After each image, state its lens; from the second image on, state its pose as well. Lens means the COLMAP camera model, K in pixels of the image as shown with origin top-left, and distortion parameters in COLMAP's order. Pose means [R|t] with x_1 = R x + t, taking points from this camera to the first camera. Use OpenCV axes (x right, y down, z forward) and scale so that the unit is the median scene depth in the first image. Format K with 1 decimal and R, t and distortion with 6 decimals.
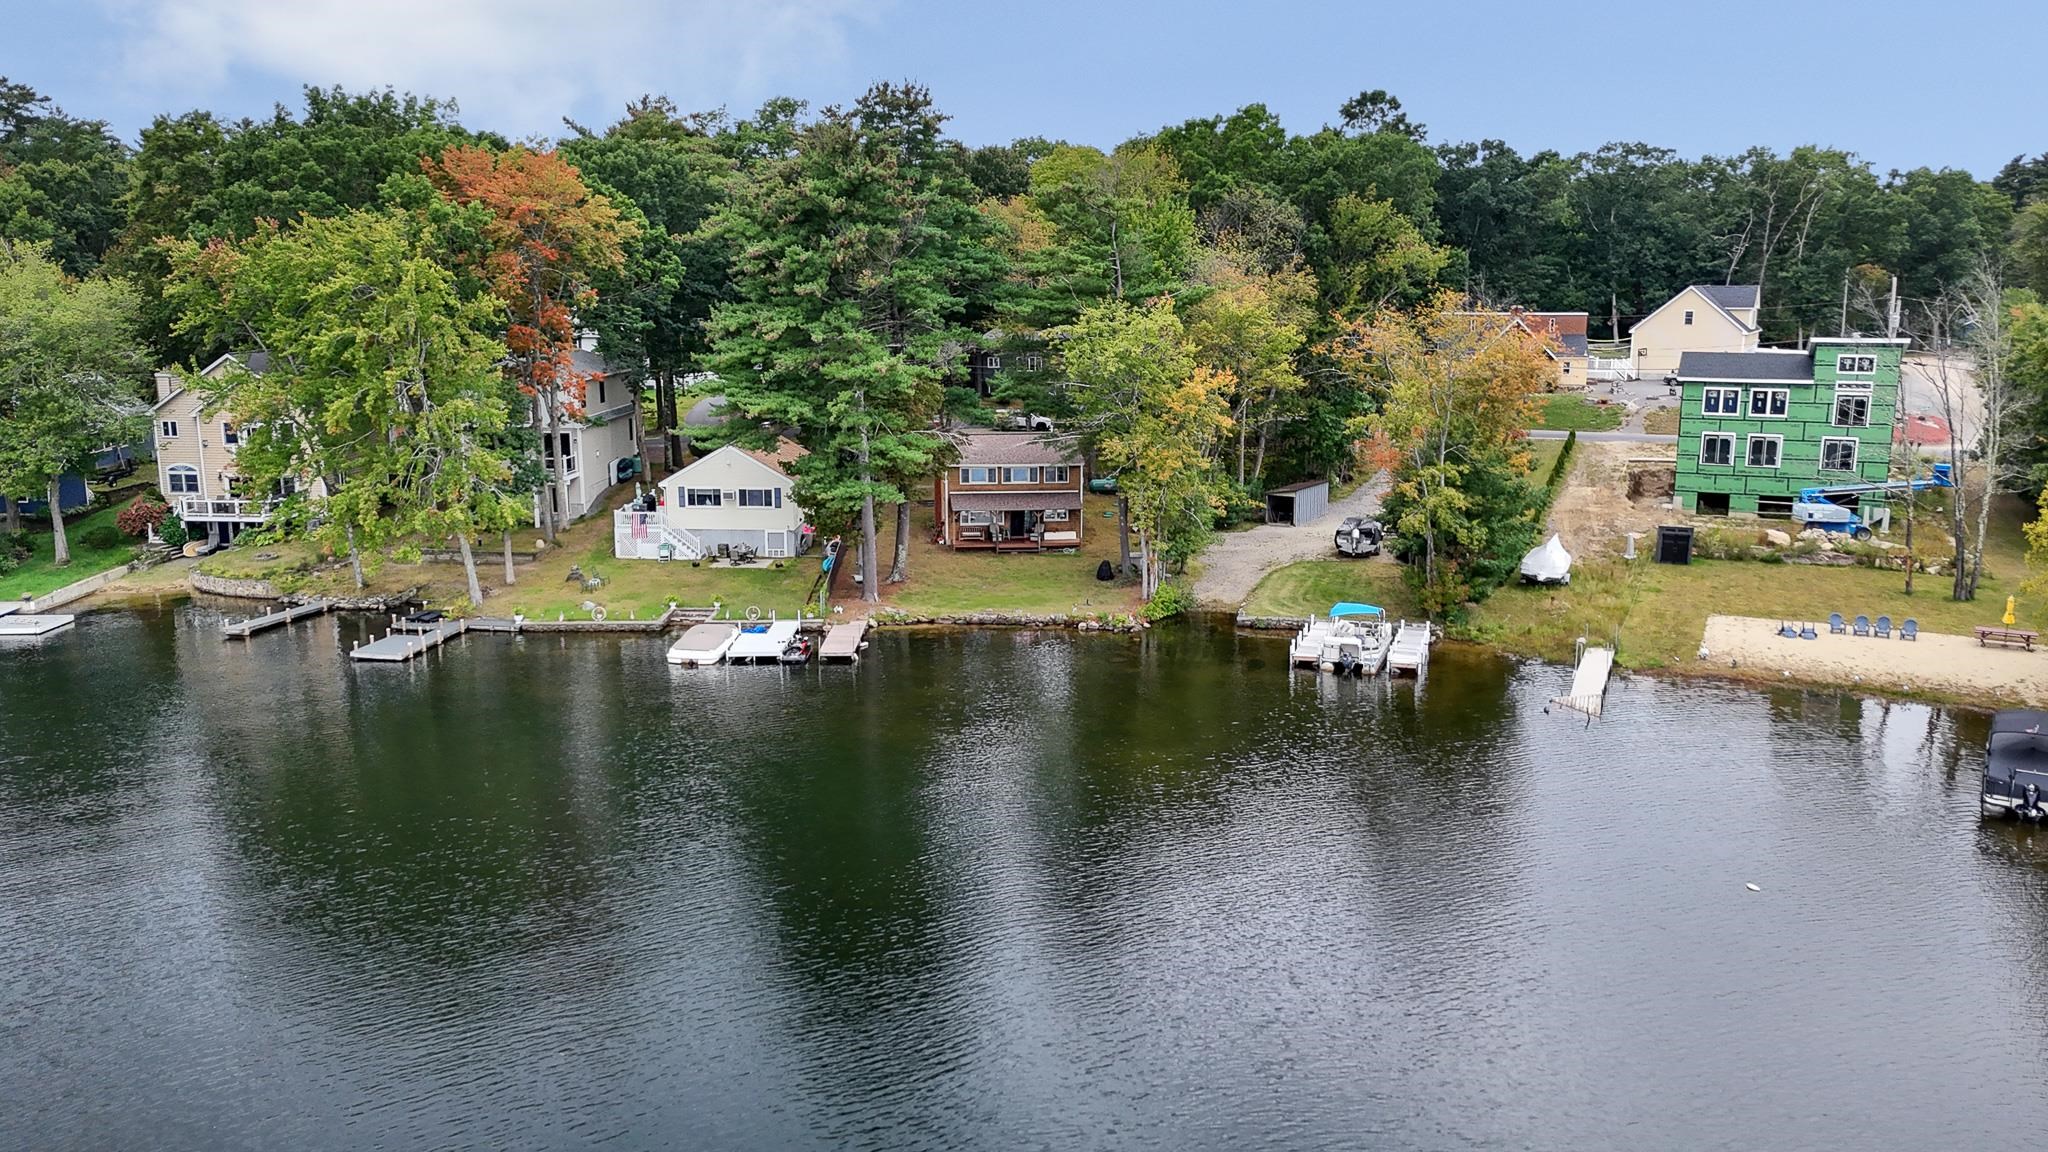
lens RADIAL K [[1437.8, 0, 1024.0], [0, 1437.8, 576.0], [0, 0, 1]] dist [-0.004021, -0.006875]
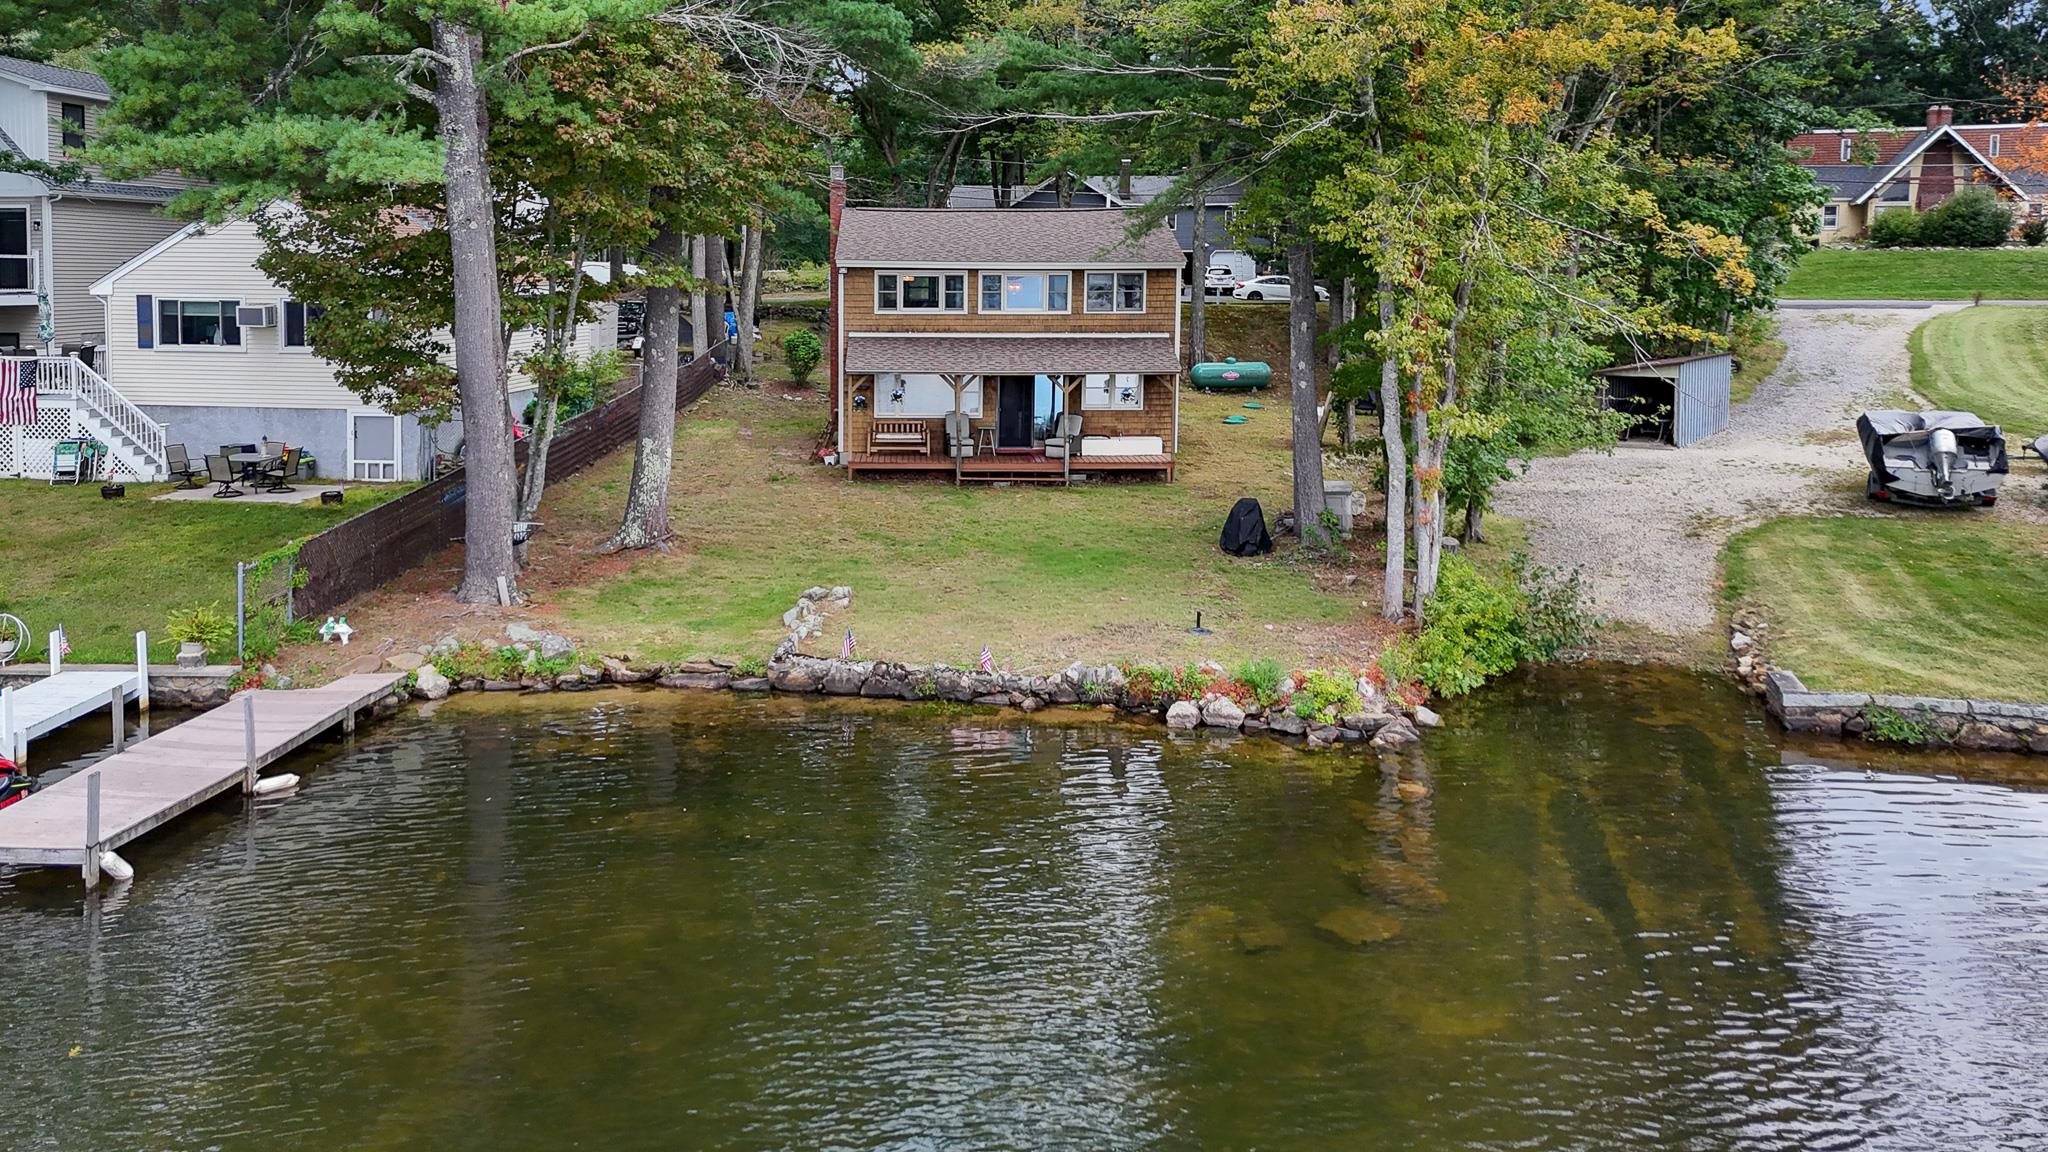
lens RADIAL K [[1453.2, 0, 1002.8], [0, 1453.2, 393.0], [0, 0, 1]] dist [0.061161, -0.078323]
pose [[0.997003, 0.011054, -0.076571, 0.023987], [-0.020566, 0.991997, -0.124578, 0.008819], [0.074581, 0.125780, 0.989251, 0.627420]]
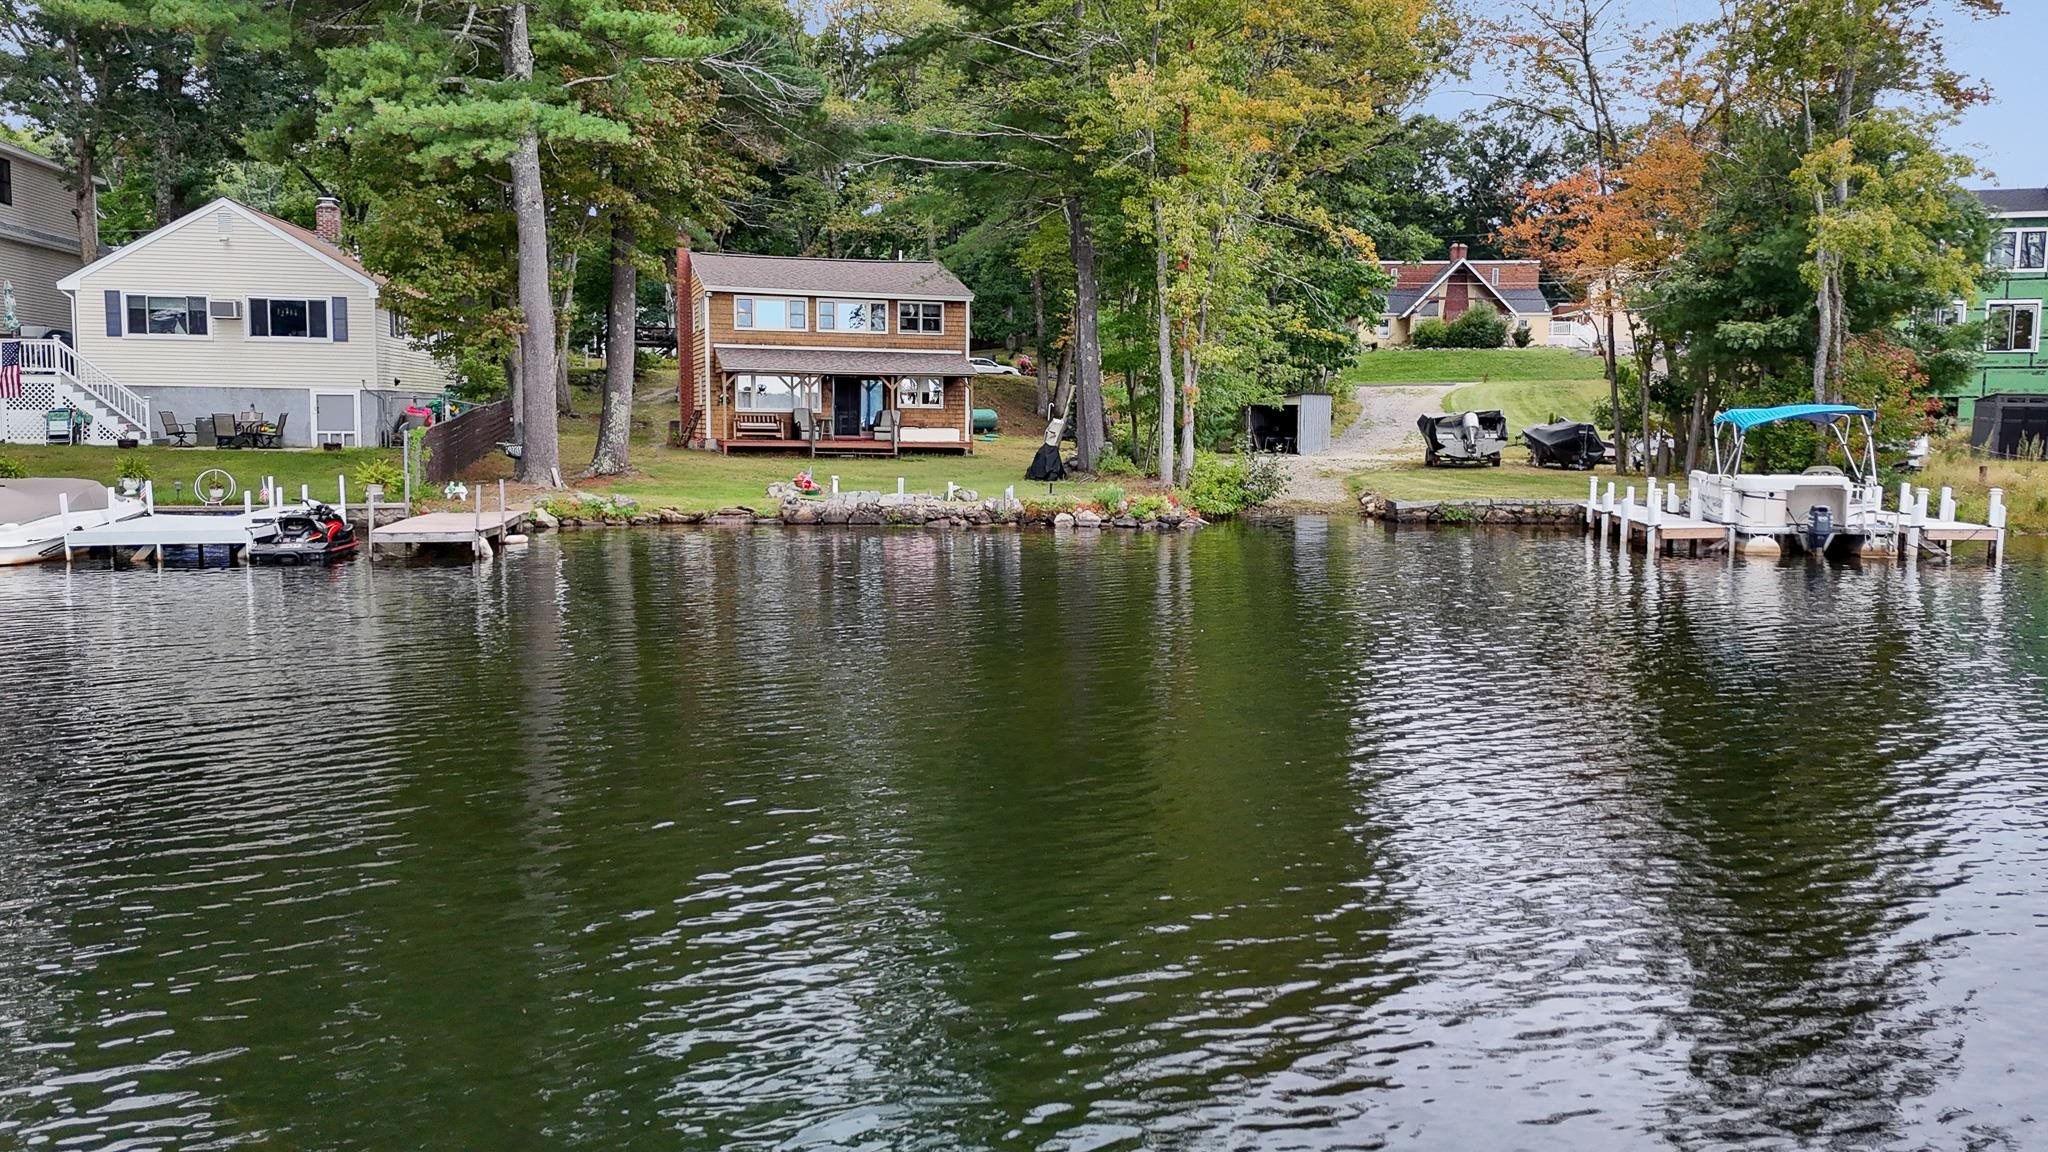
lens RADIAL K [[1437.8, 0, 1024.0], [0, 1437.8, 576.0], [0, 0, 1]] dist [-0.004021, -0.006875]
pose [[0.979824, -0.007601, 0.199717, -0.048099], [0.028221, 0.994526, -0.100605, 0.080818], [-0.197859, 0.104212, 0.974675, 0.512797]]
